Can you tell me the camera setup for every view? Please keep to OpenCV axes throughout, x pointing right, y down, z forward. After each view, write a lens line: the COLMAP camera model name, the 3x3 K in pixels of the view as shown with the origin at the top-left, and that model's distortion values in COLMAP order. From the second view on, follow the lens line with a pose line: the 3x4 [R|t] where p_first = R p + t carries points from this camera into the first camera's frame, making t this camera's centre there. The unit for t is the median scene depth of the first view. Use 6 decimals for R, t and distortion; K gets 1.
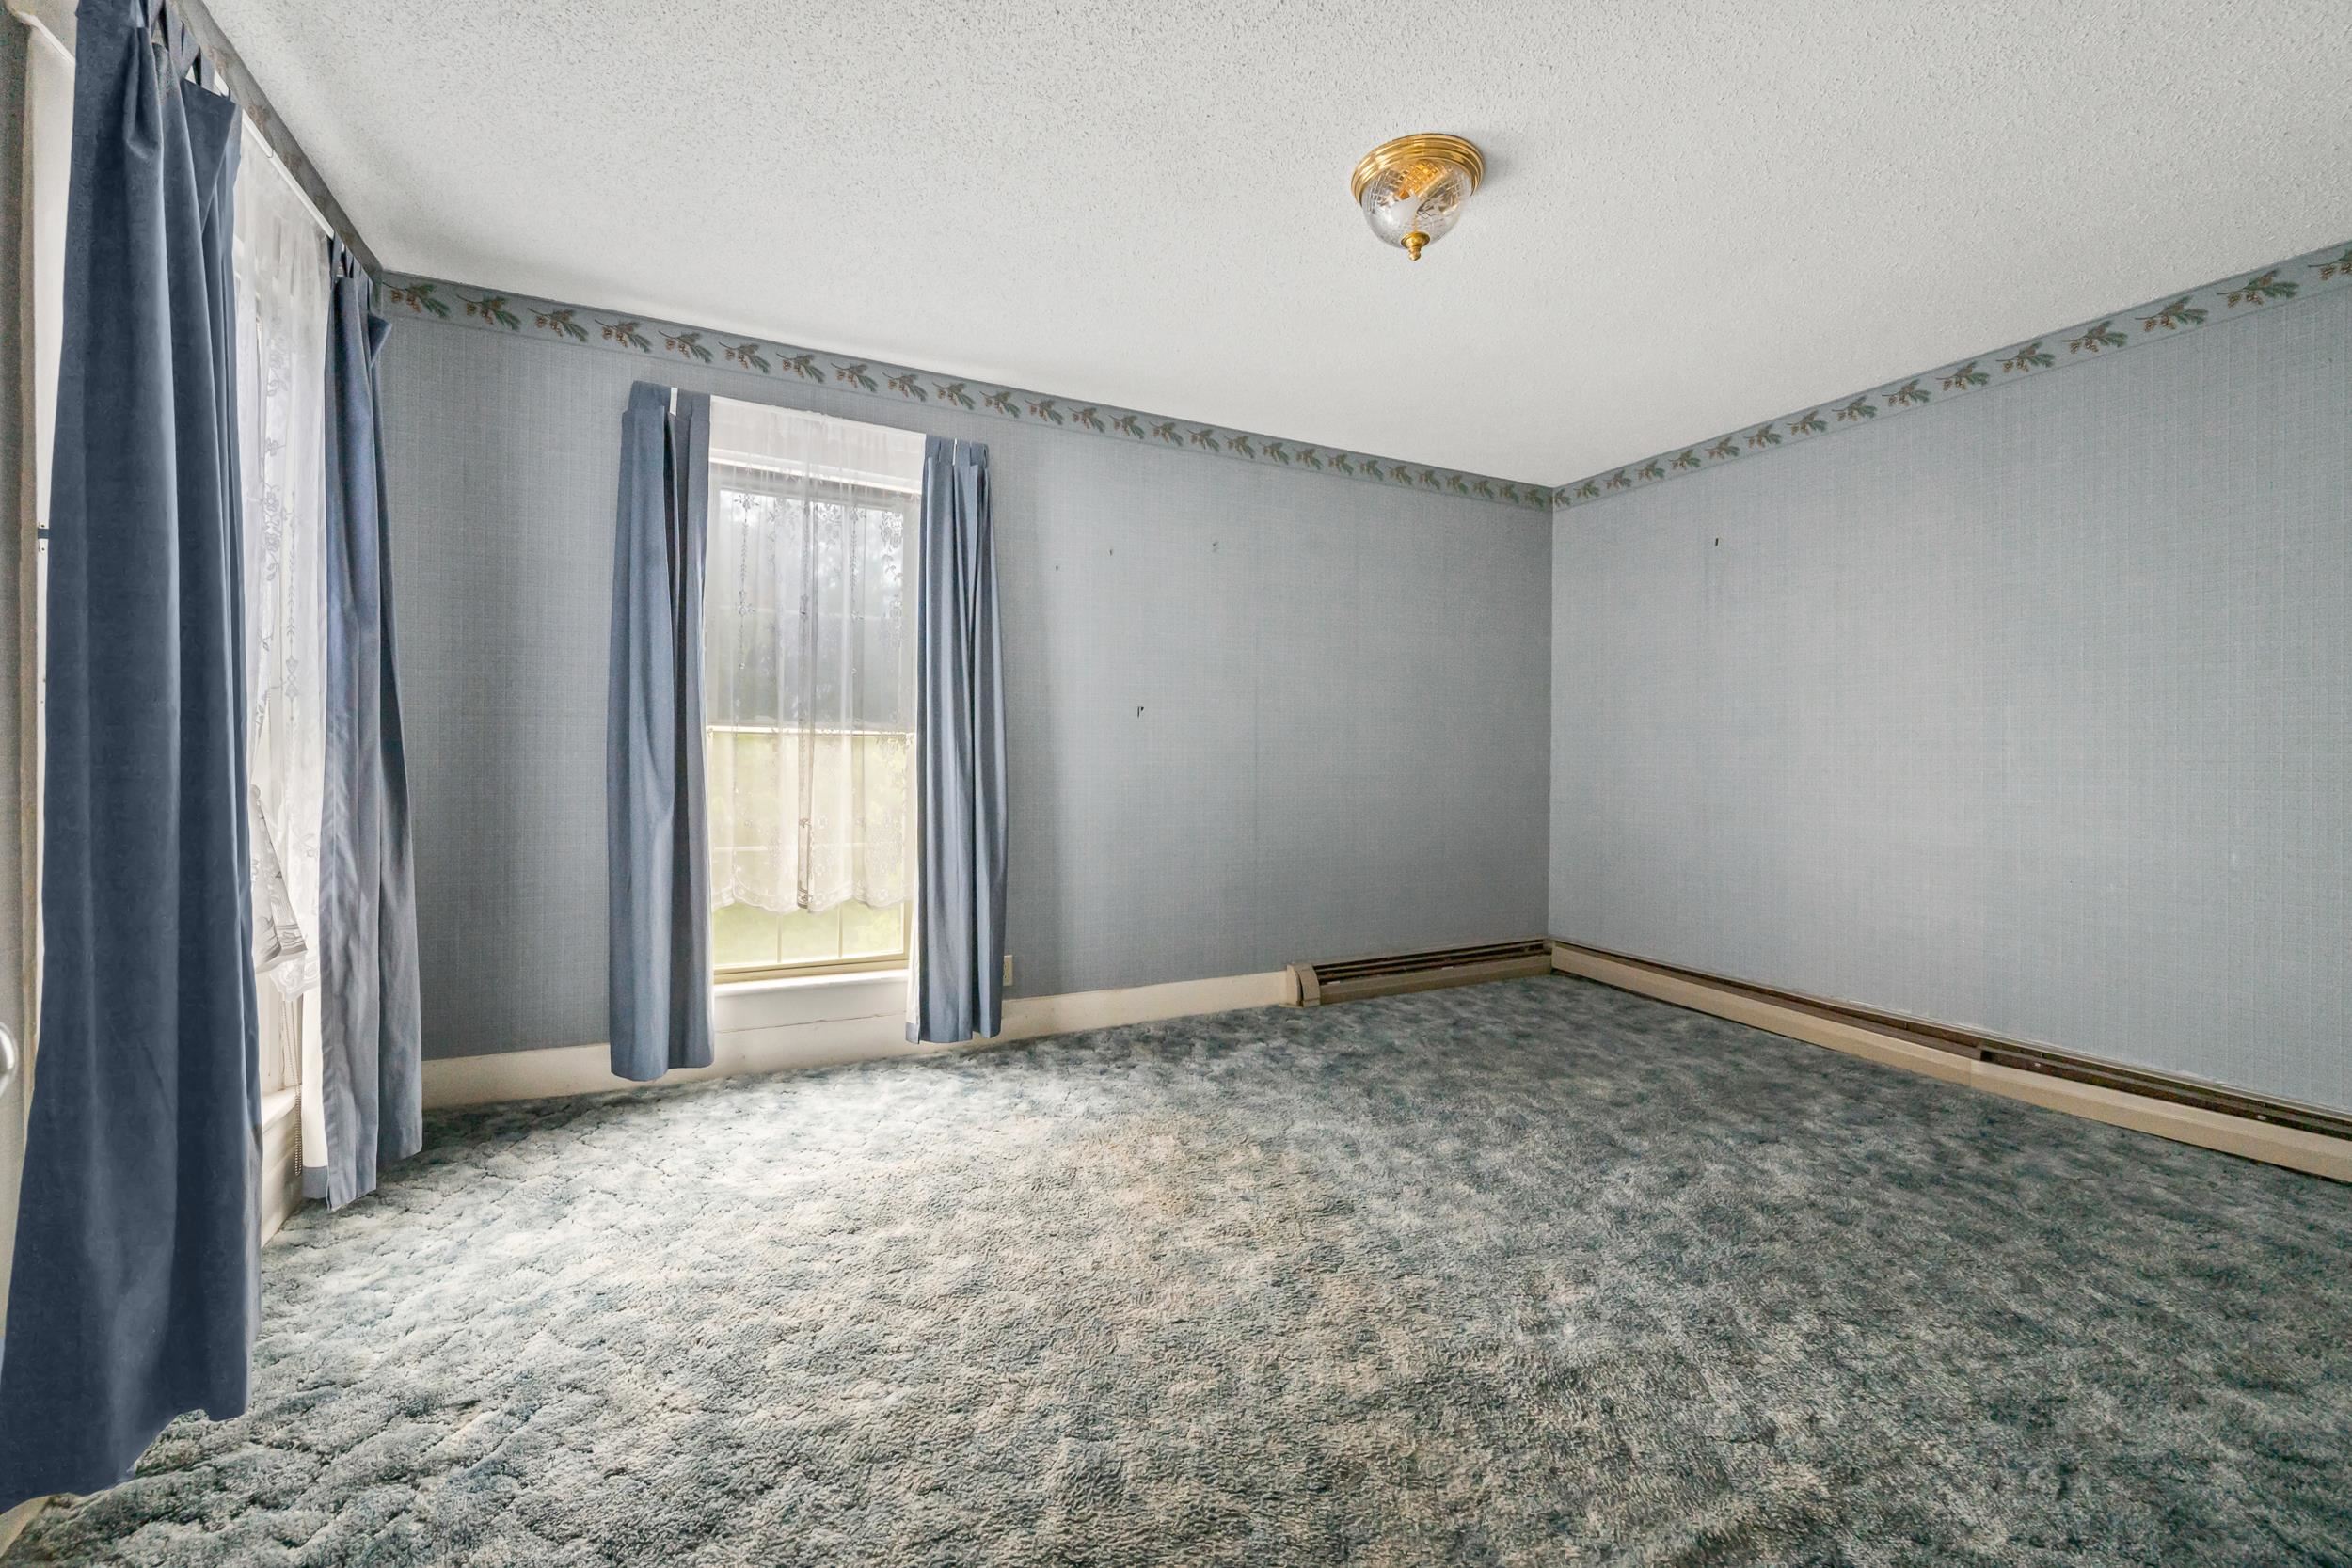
lens RADIAL K [[943.9, 0, 1181.0], [0, 943.9, 772.6], [0, 0, 1]] dist [0.005909, -0.001410]
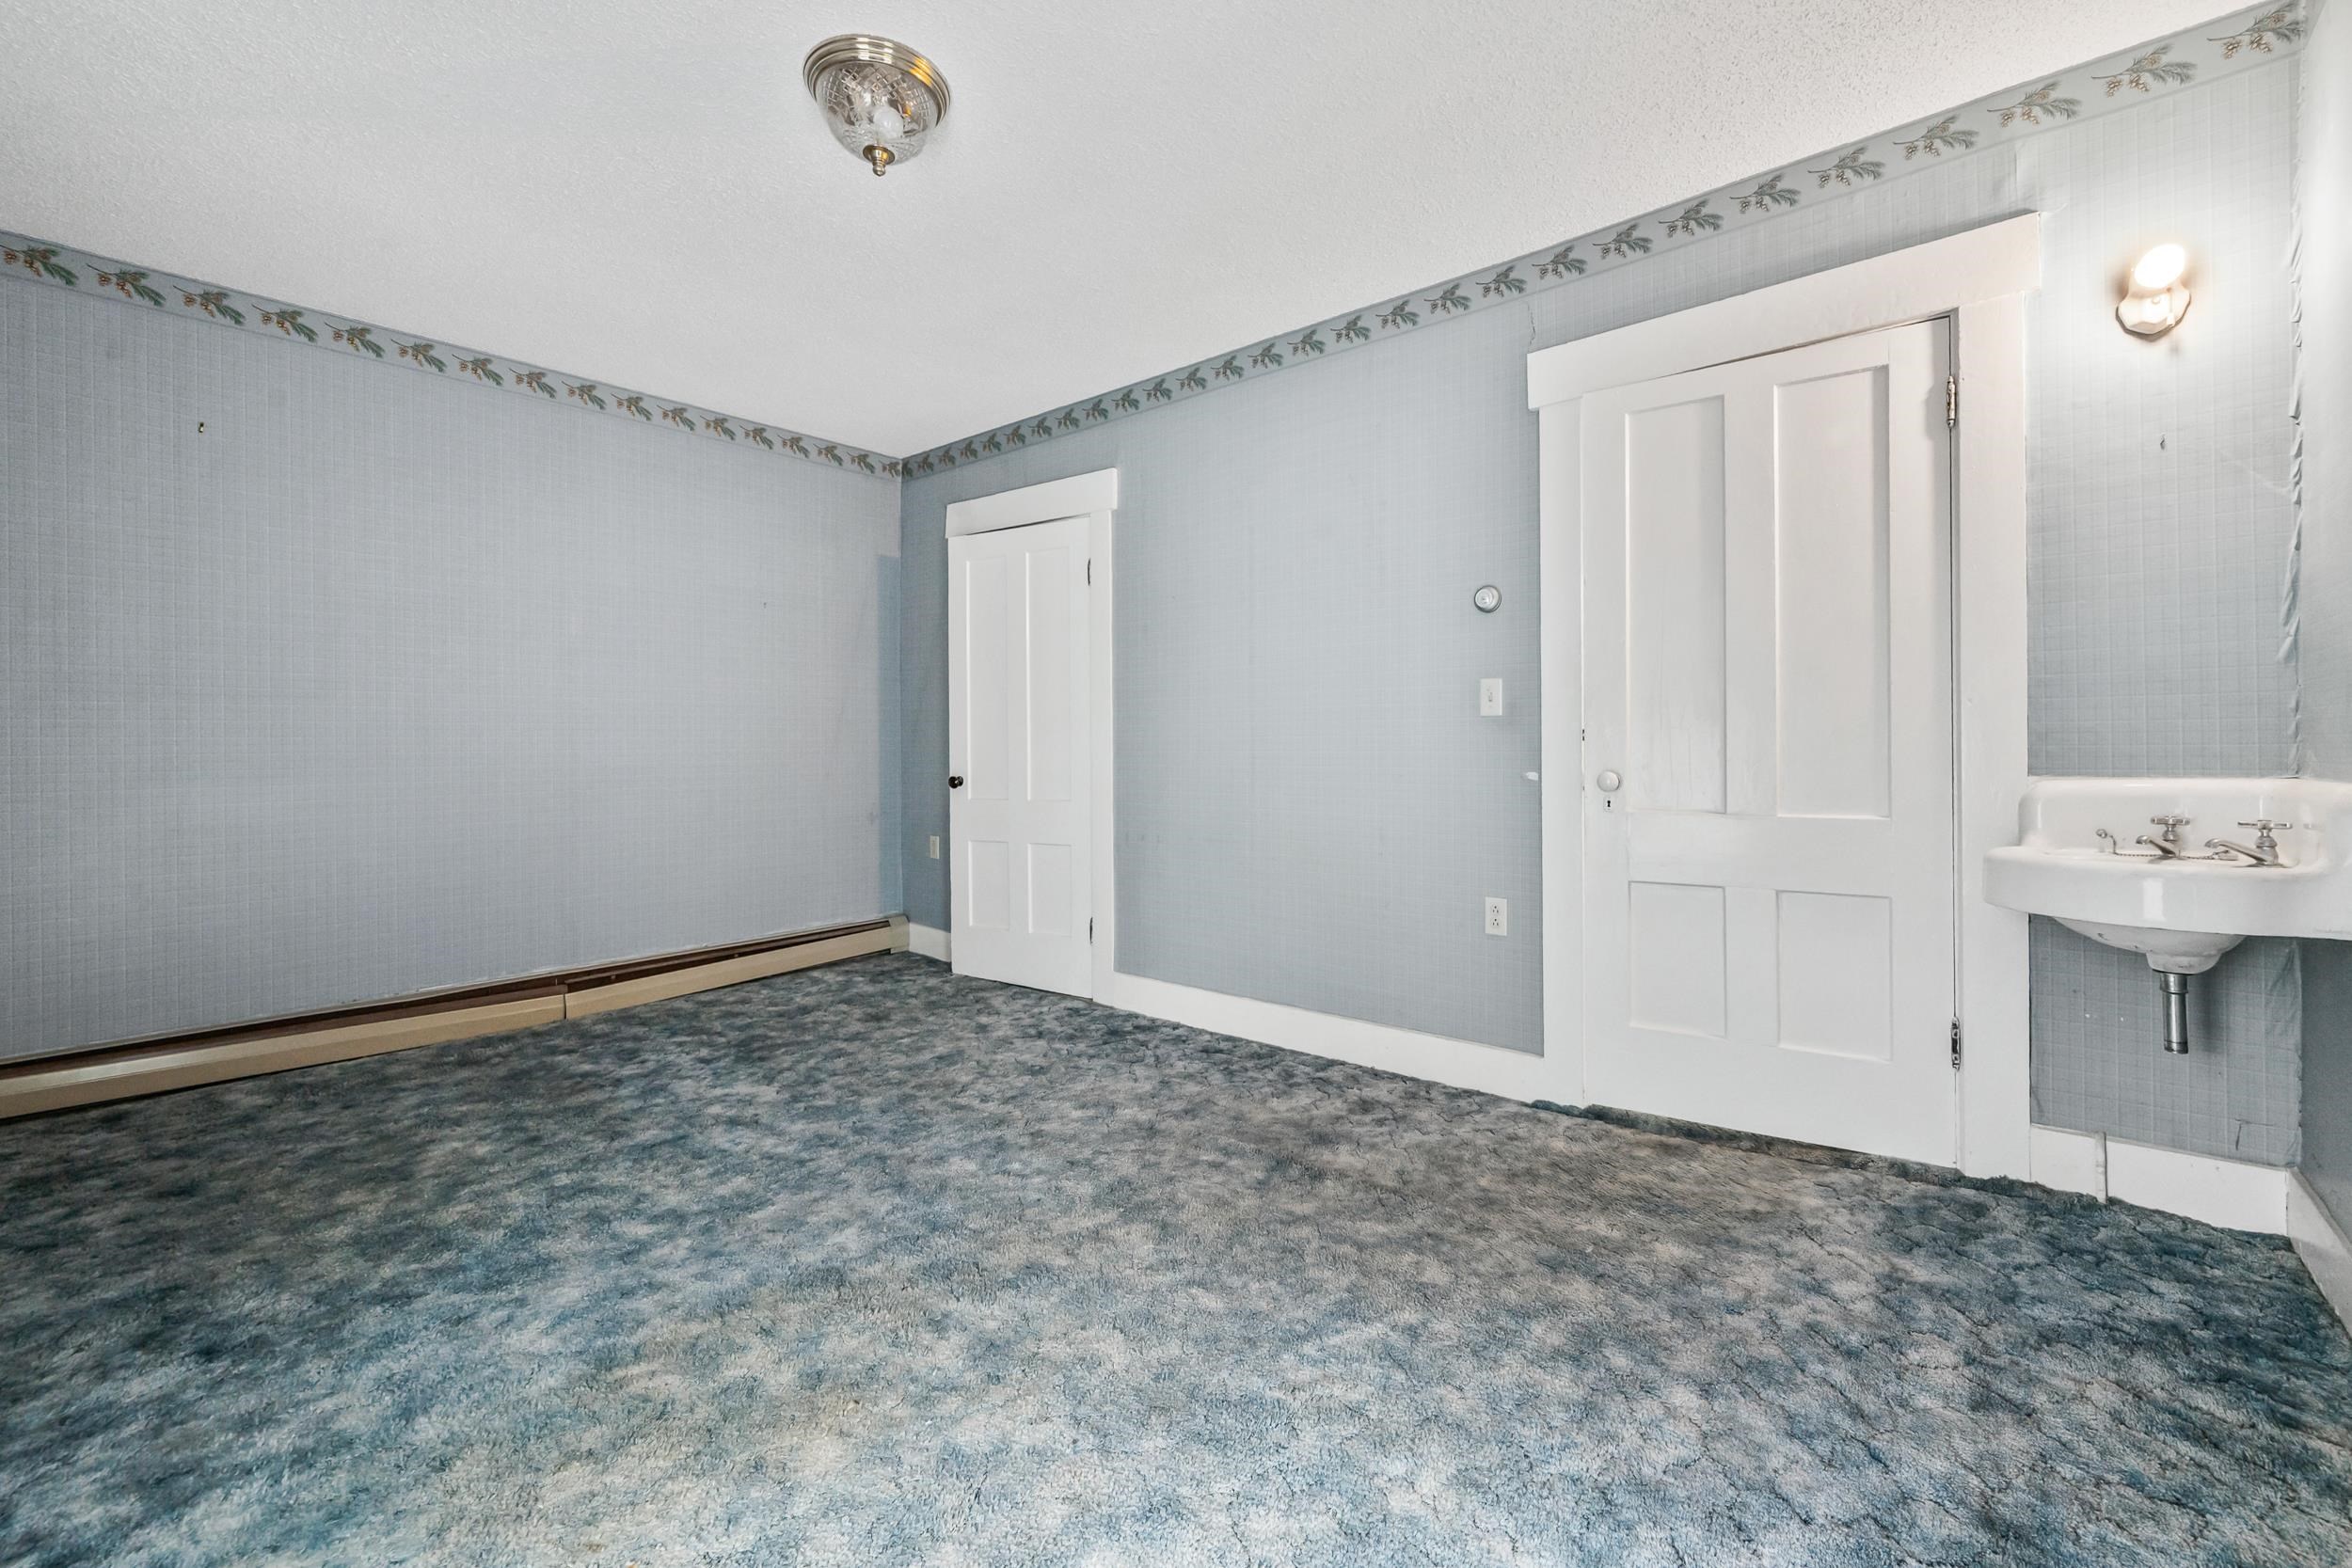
lens RADIAL K [[943.9, 0, 1182.8], [0, 943.9, 762.0], [0, 0, 1]] dist [0.005909, -0.001410]
pose [[-0.389225, -0.019746, 0.920931, -0.619073], [0.020945, 0.999322, 0.030279, 0.003510], [-0.920905, 0.031074, -0.388548, 0.922628]]
